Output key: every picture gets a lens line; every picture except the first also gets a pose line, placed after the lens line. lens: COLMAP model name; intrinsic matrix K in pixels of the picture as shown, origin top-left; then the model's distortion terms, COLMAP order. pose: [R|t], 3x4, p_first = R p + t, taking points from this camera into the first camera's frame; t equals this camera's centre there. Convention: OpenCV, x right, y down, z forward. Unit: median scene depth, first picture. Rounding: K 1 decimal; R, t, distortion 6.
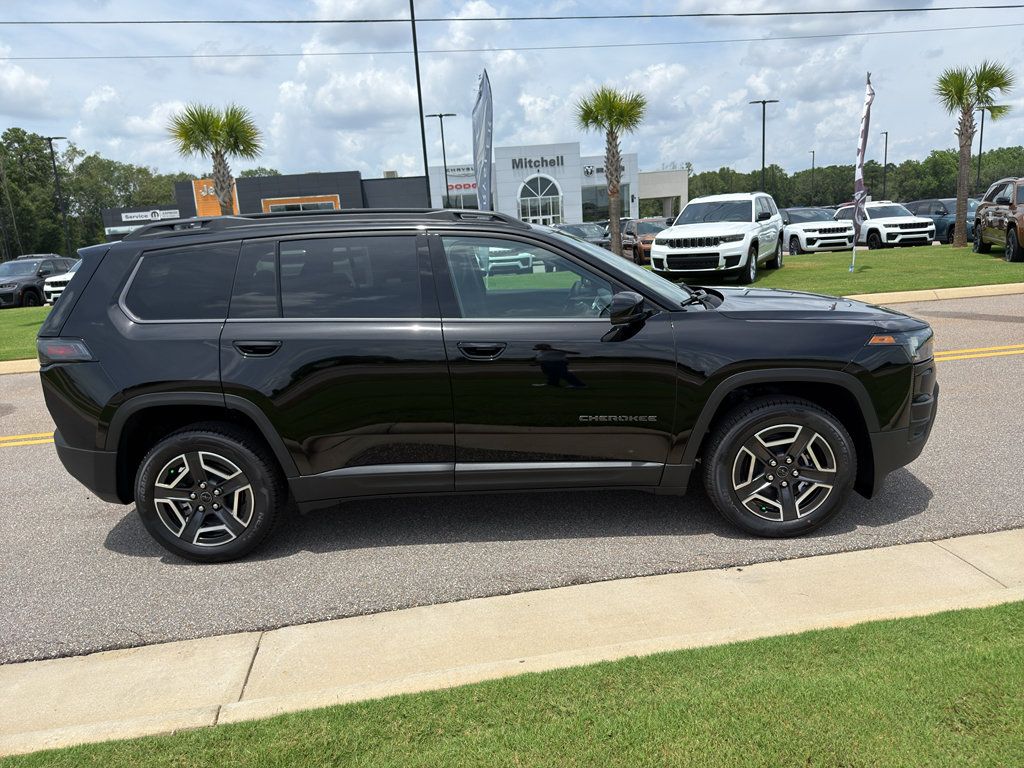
lens RADIAL K [[726.1, 0, 524.5], [0, 726.1, 393.2], [0, 0, 1]] dist [0.019022, -0.032271]
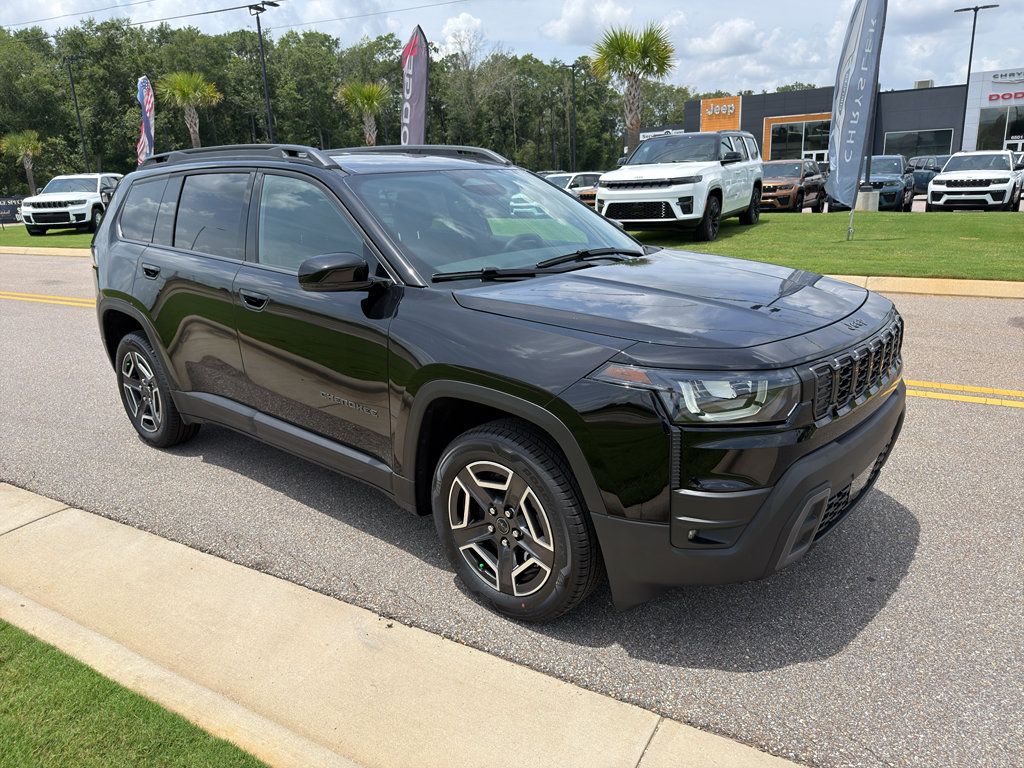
lens RADIAL K [[725.3, 0, 516.2], [0, 725.3, 387.3], [0, 0, 1]] dist [0.012077, -0.021989]
pose [[0.766200, 0.208482, -0.607843, 0.207099], [-0.149028, 0.977769, 0.147509, -0.035548], [0.625083, -0.022436, 0.780236, 0.123136]]
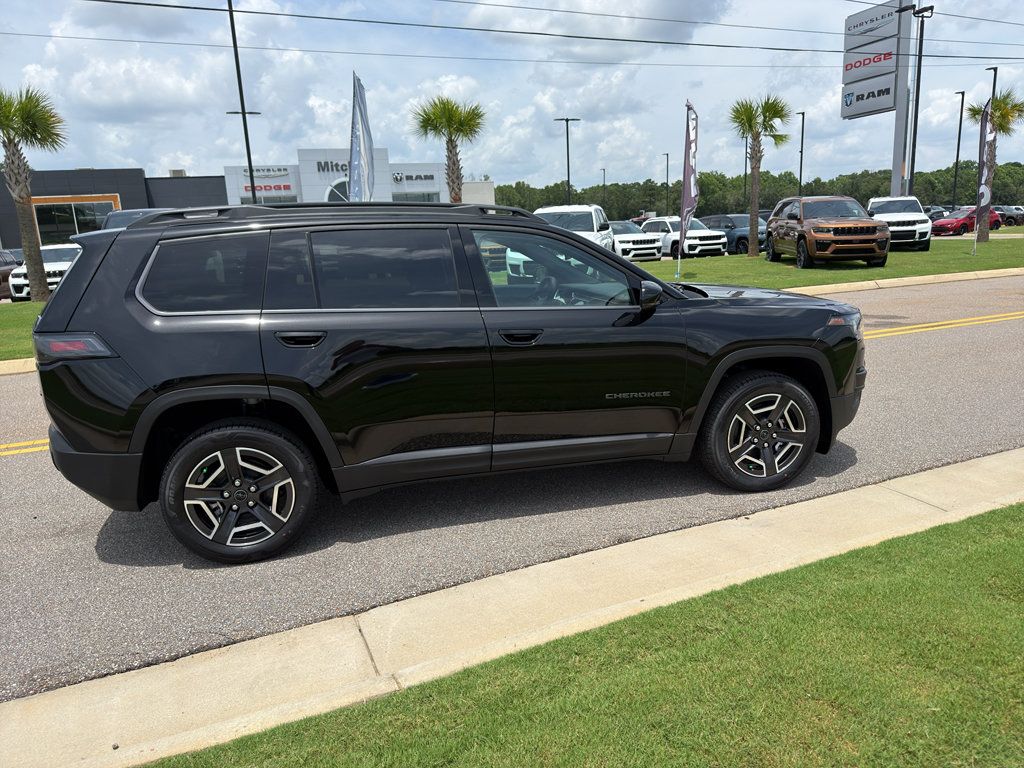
lens RADIAL K [[726.1, 0, 526.6], [0, 726.1, 399.9], [0, 0, 1]] dist [0.019022, -0.032271]
pose [[0.962649, -0.042918, 0.267330, -0.089386], [0.043722, 0.999039, 0.002947, 0.008322], [-0.267200, 0.008851, 0.963600, -0.009749]]
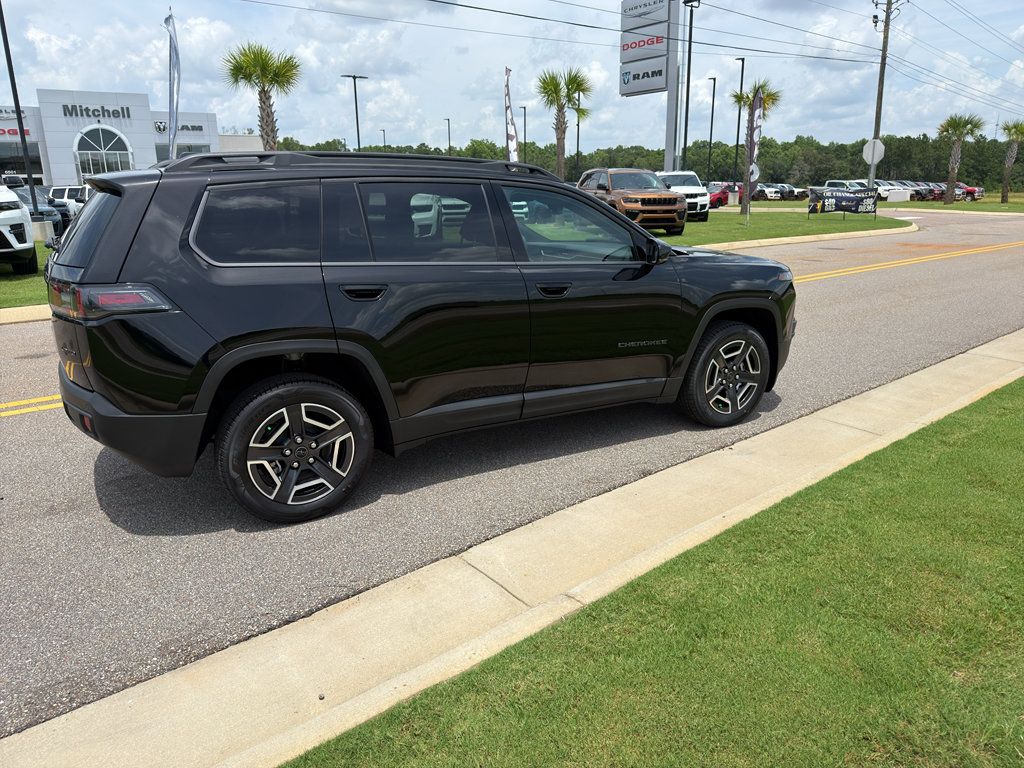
lens RADIAL K [[726.1, 0, 498.1], [0, 726.1, 391.4], [0, 0, 1]] dist [0.019022, -0.032271]
pose [[0.855286, -0.087869, 0.510652, -0.191111], [0.070063, 0.996077, 0.054051, 0.008581], [-0.513398, -0.010451, 0.858087, 0.016181]]
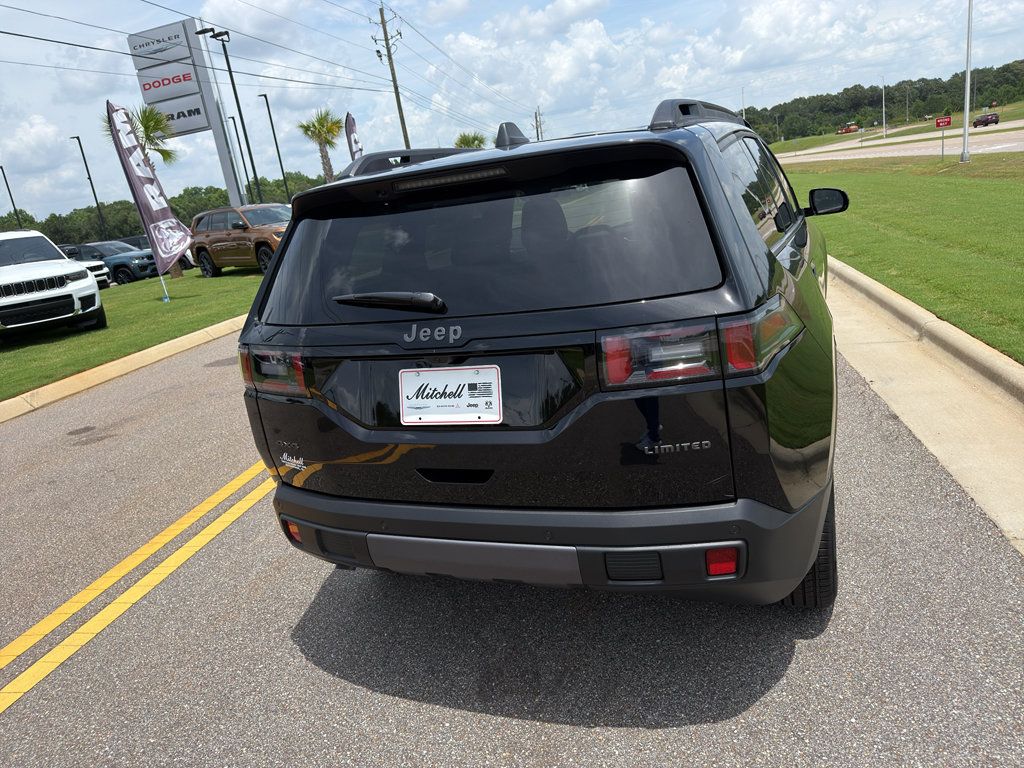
lens RADIAL K [[726.1, 0, 510.3], [0, 726.1, 388.7], [0, 0, 1]] dist [0.019022, -0.032271]
pose [[0.358399, -0.243001, 0.901388, -0.313799], [0.322795, 0.938233, 0.124589, -0.037060], [-0.875987, 0.246311, 0.414701, 0.259766]]
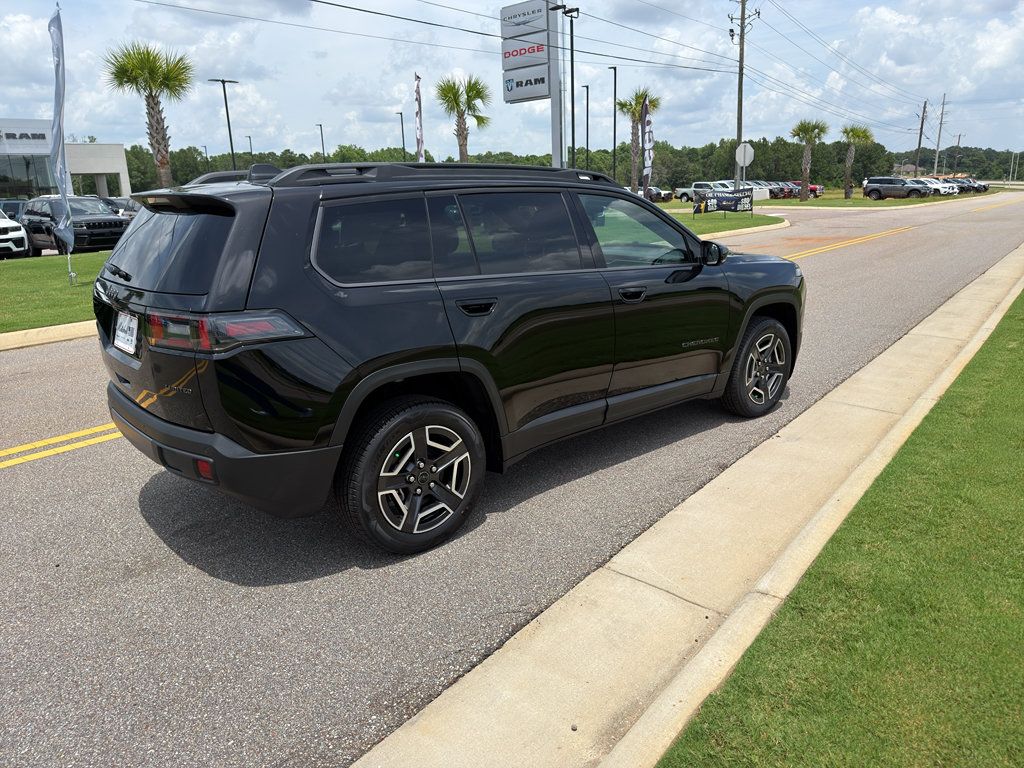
lens RADIAL K [[726.1, 0, 528.5], [0, 726.1, 388.2], [0, 0, 1]] dist [0.019022, -0.032271]
pose [[0.728853, -0.140555, 0.670088, -0.255410], [0.132468, 0.989158, 0.063396, -0.001613], [-0.671733, 0.042559, 0.739569, 0.067725]]
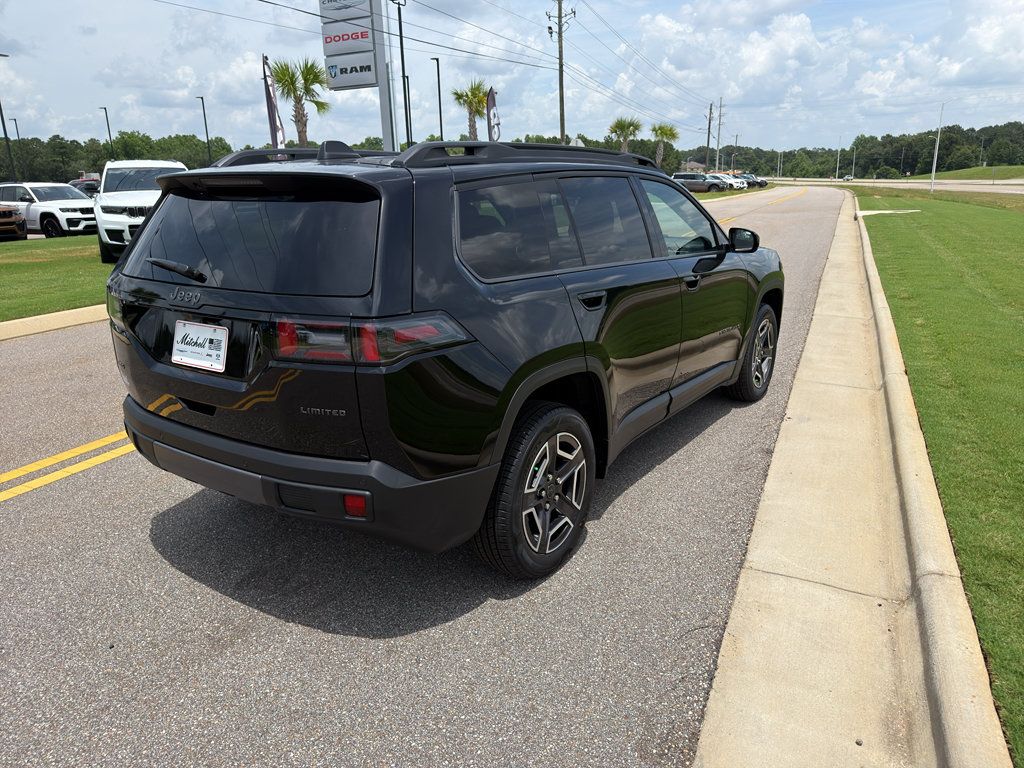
lens RADIAL K [[726.1, 0, 524.3], [0, 726.1, 382.5], [0, 0, 1]] dist [0.019022, -0.032271]
pose [[0.537722, -0.179127, 0.823874, -0.302449], [0.170223, 0.980113, 0.101996, -0.017368], [-0.825760, 0.085396, 0.557520, 0.155076]]
